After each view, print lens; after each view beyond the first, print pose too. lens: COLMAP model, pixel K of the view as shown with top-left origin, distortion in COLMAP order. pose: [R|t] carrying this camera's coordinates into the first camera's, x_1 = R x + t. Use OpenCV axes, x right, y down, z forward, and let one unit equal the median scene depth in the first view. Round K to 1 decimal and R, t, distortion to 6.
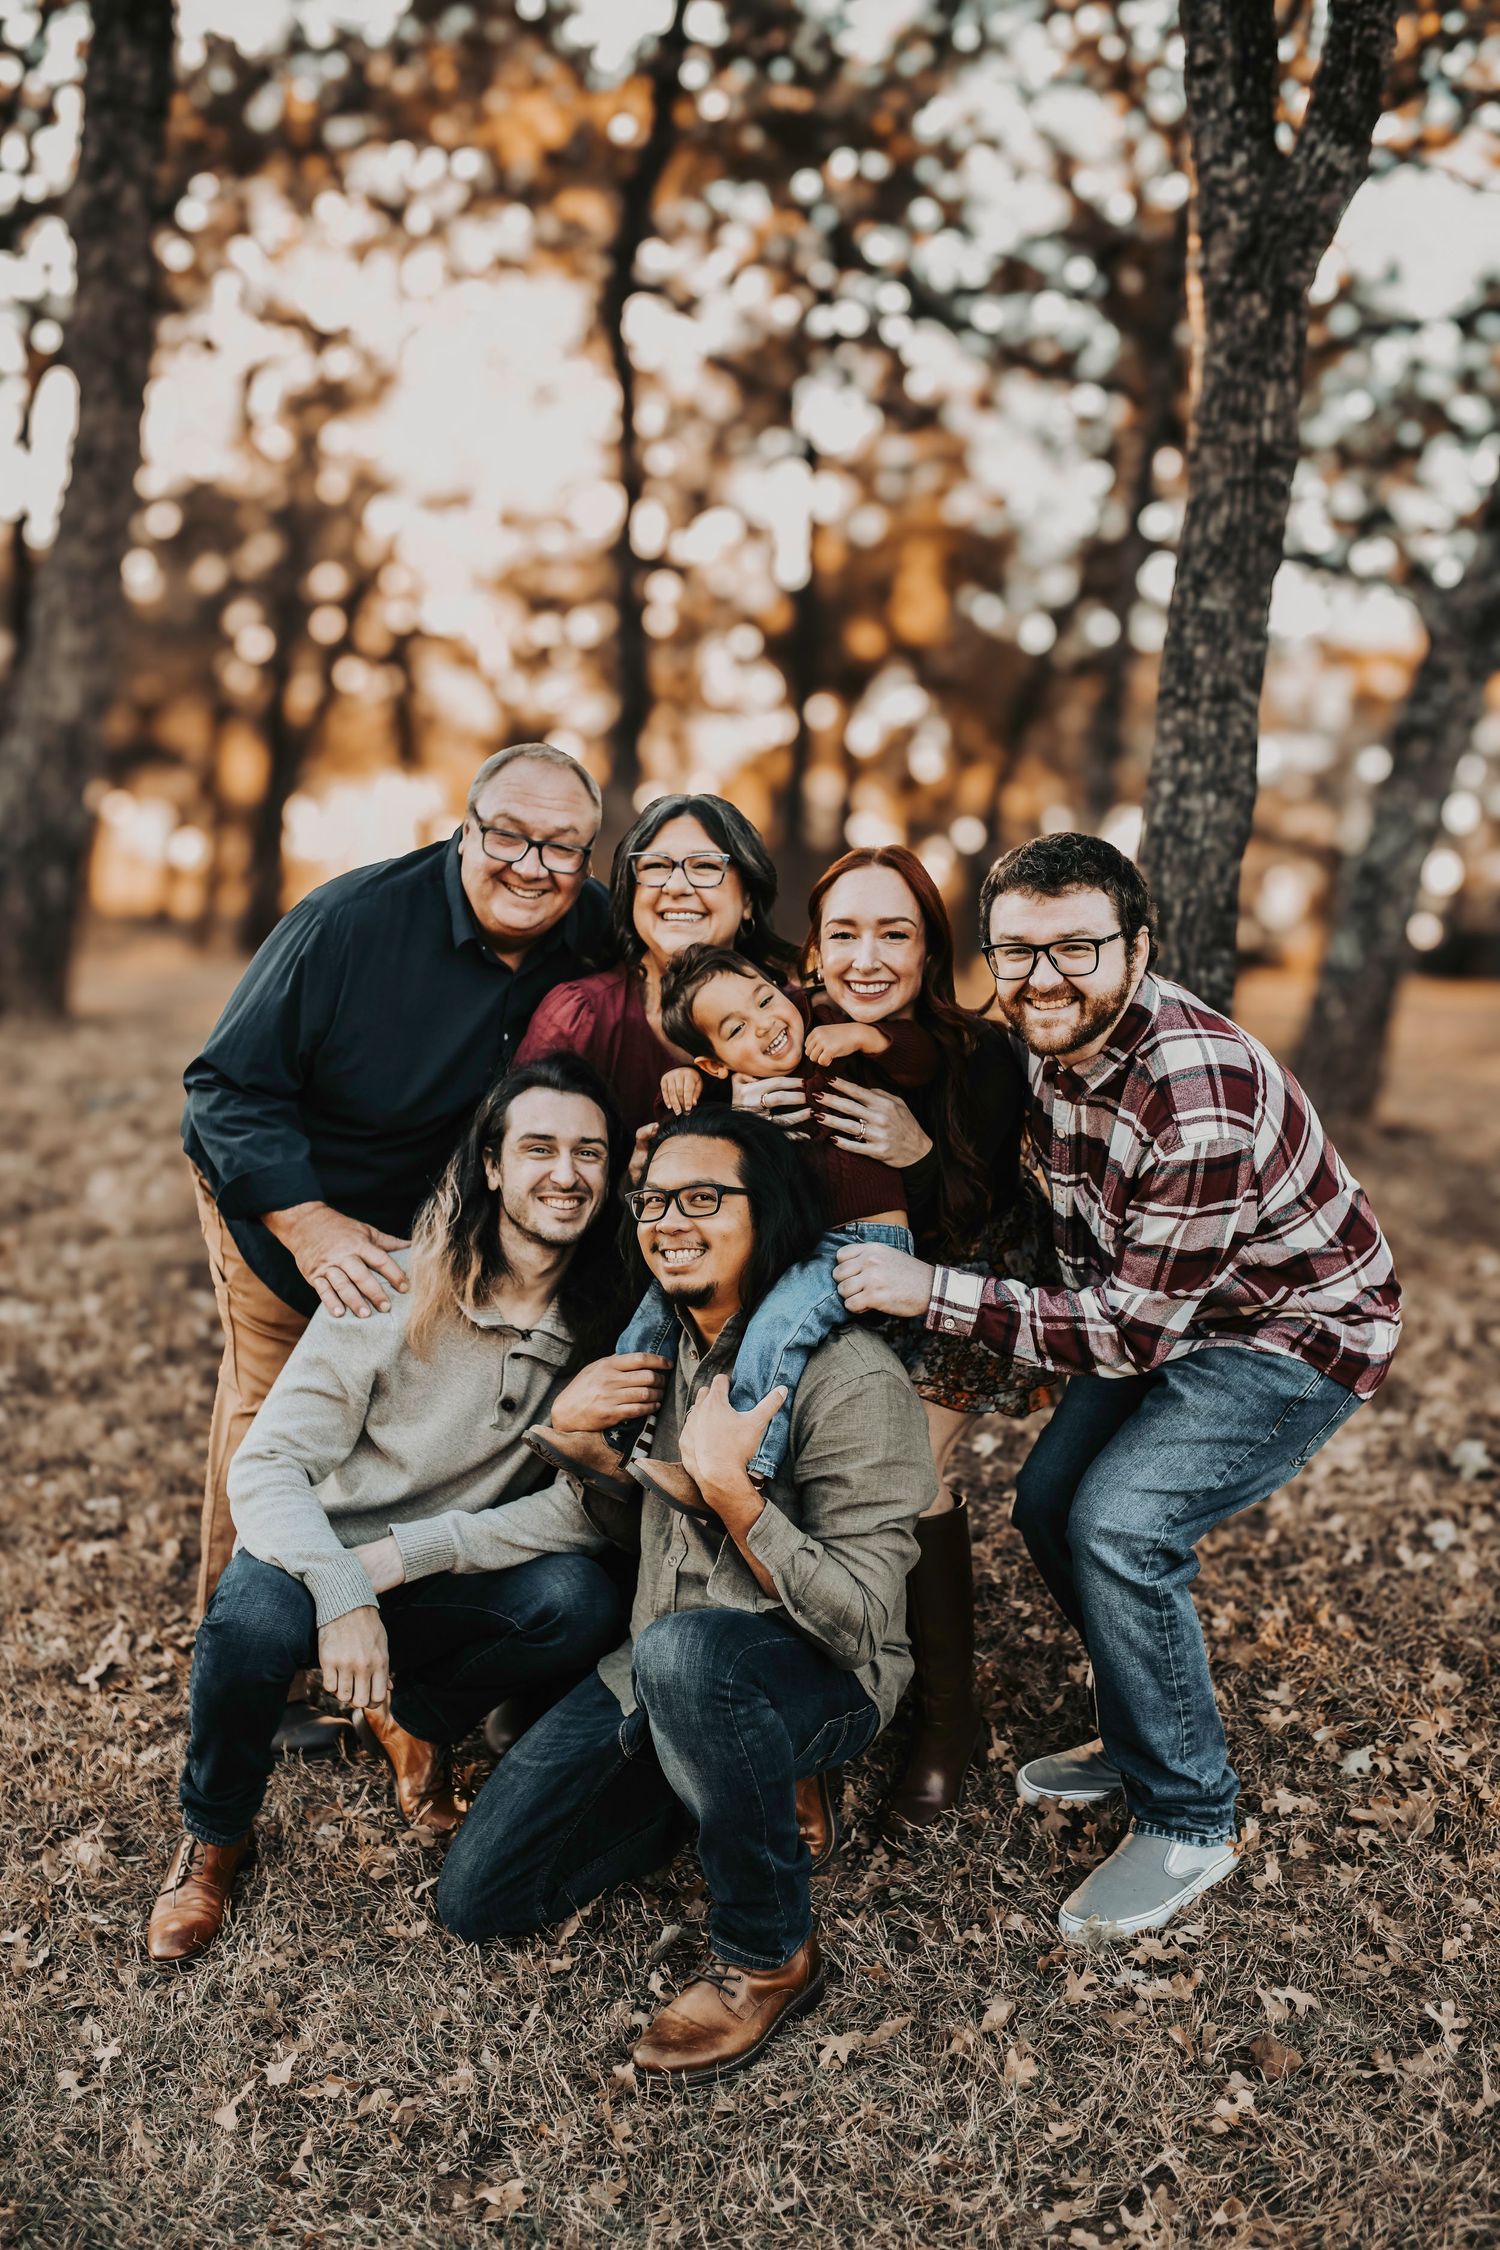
lens RADIAL K [[2163.9, 0, 750.0], [0, 2163.9, 1125.0], [0, 0, 1]] dist [-0.064074, 0.121721]
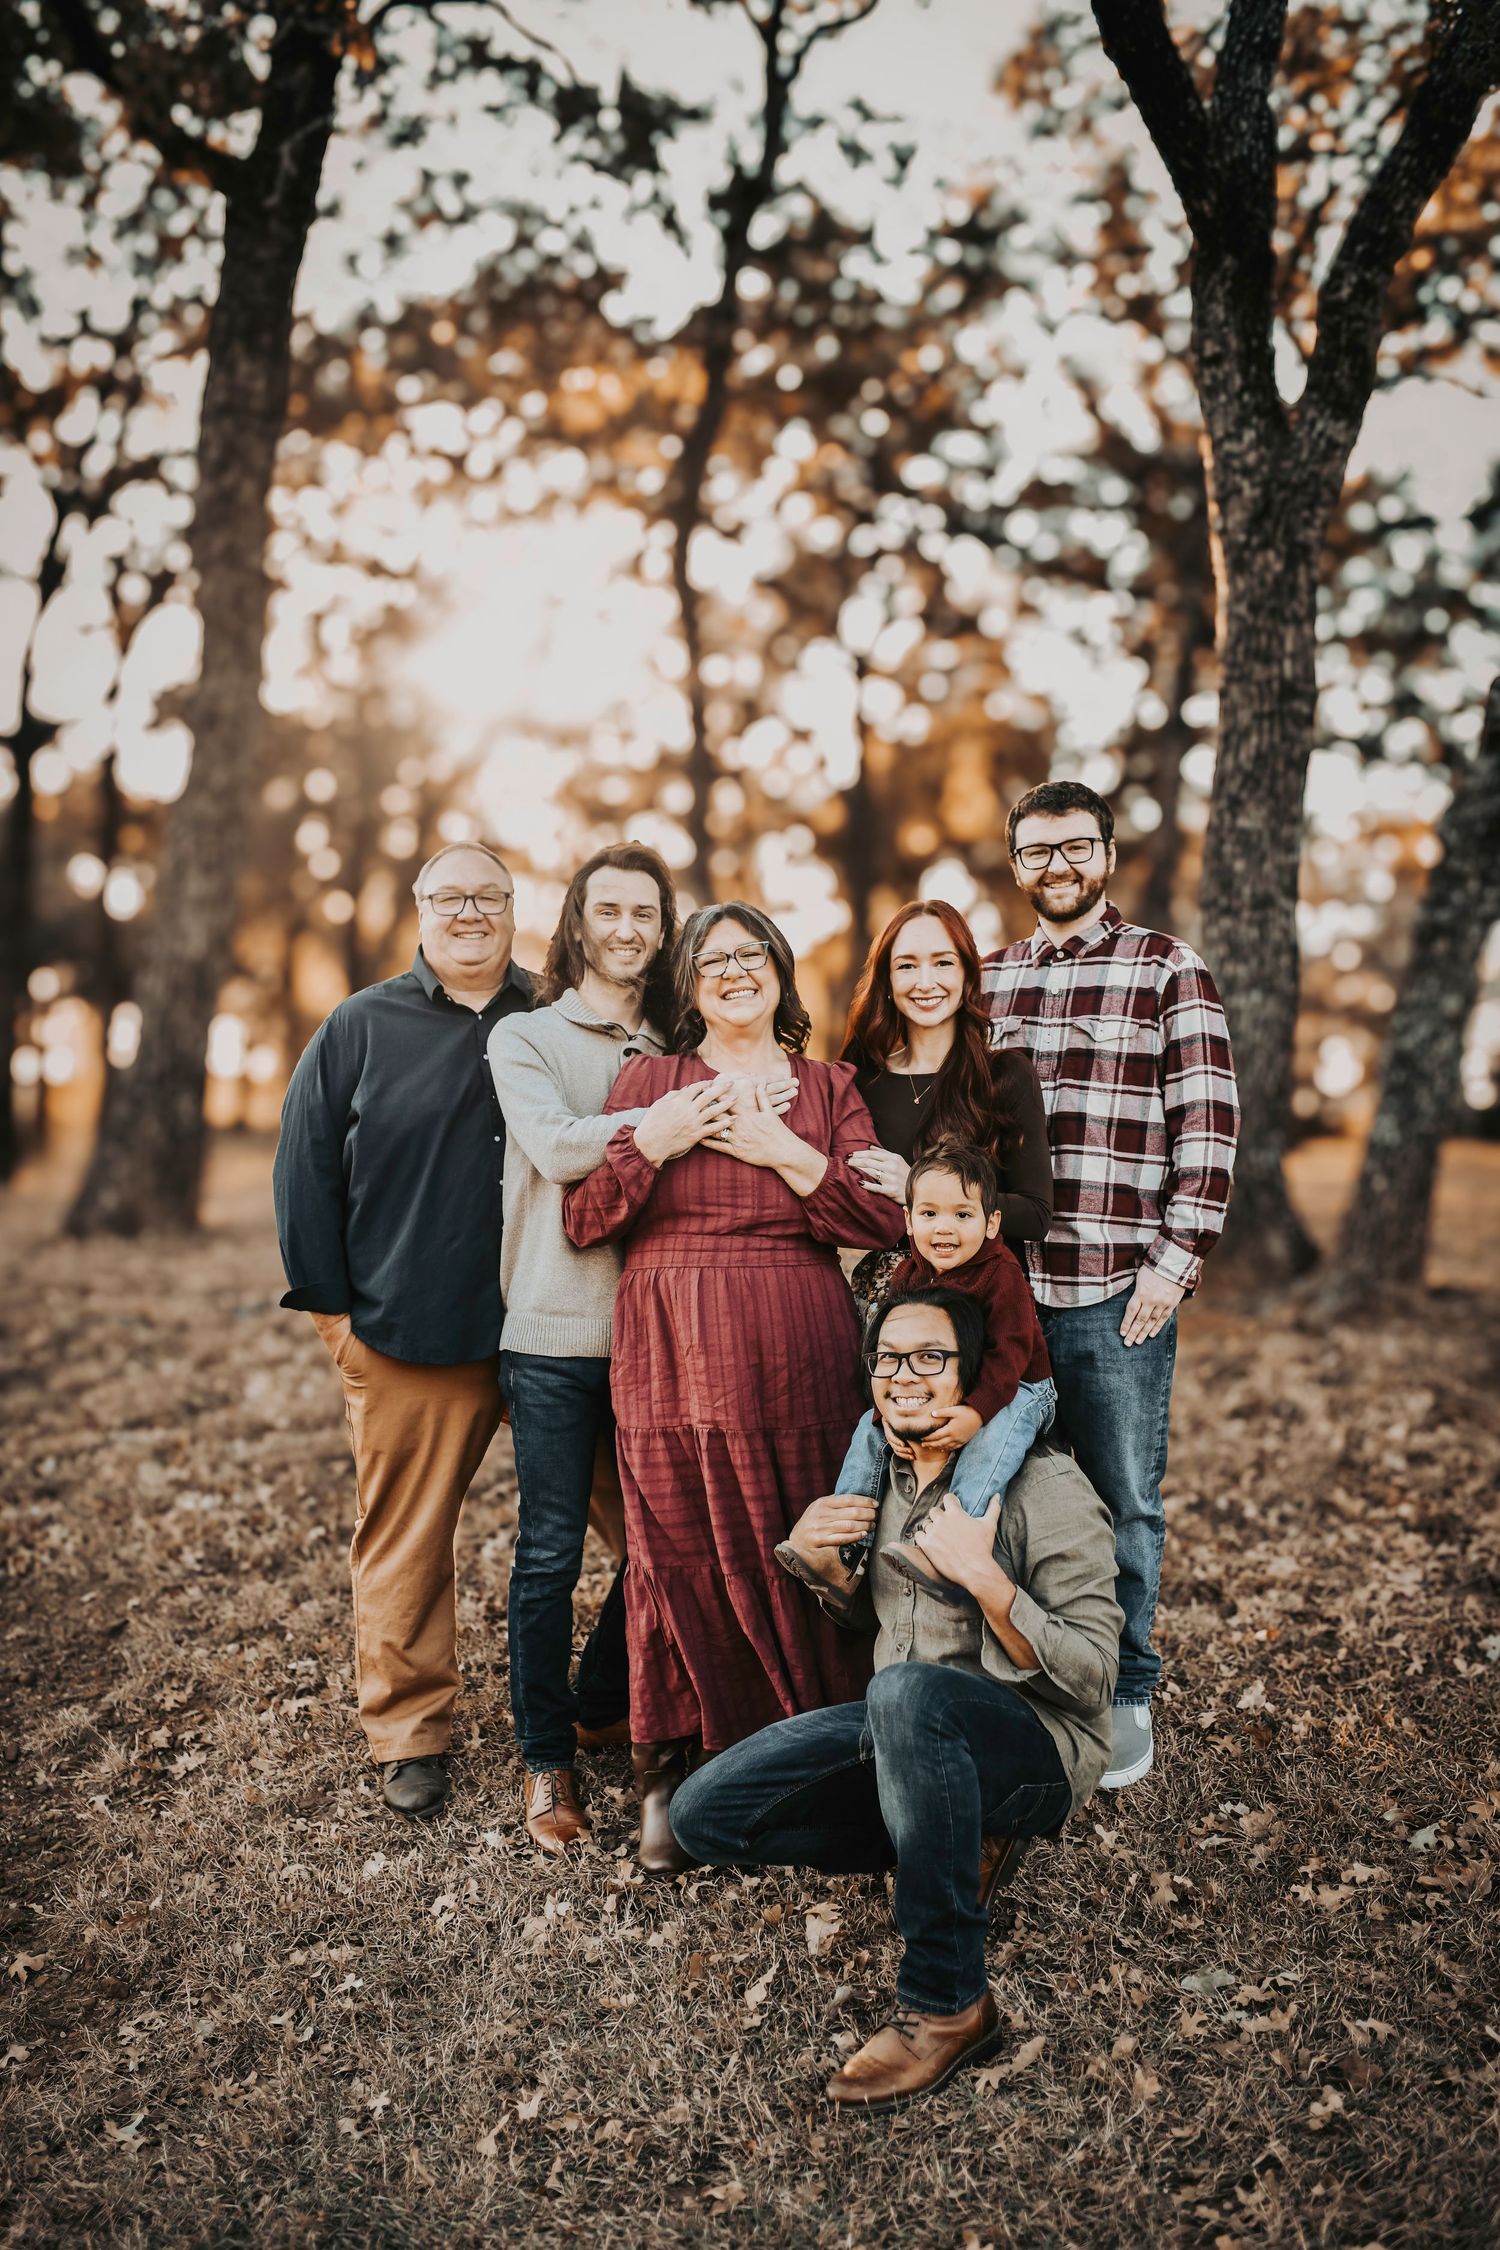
lens RADIAL K [[2163.9, 0, 750.0], [0, 2163.9, 1125.0], [0, 0, 1]] dist [-0.064074, 0.121721]
pose [[0.998871, -0.038842, -0.027367, -0.024022], [0.036322, 0.995524, -0.087246, 0.001168], [0.030633, 0.086154, 0.995811, -0.142372]]
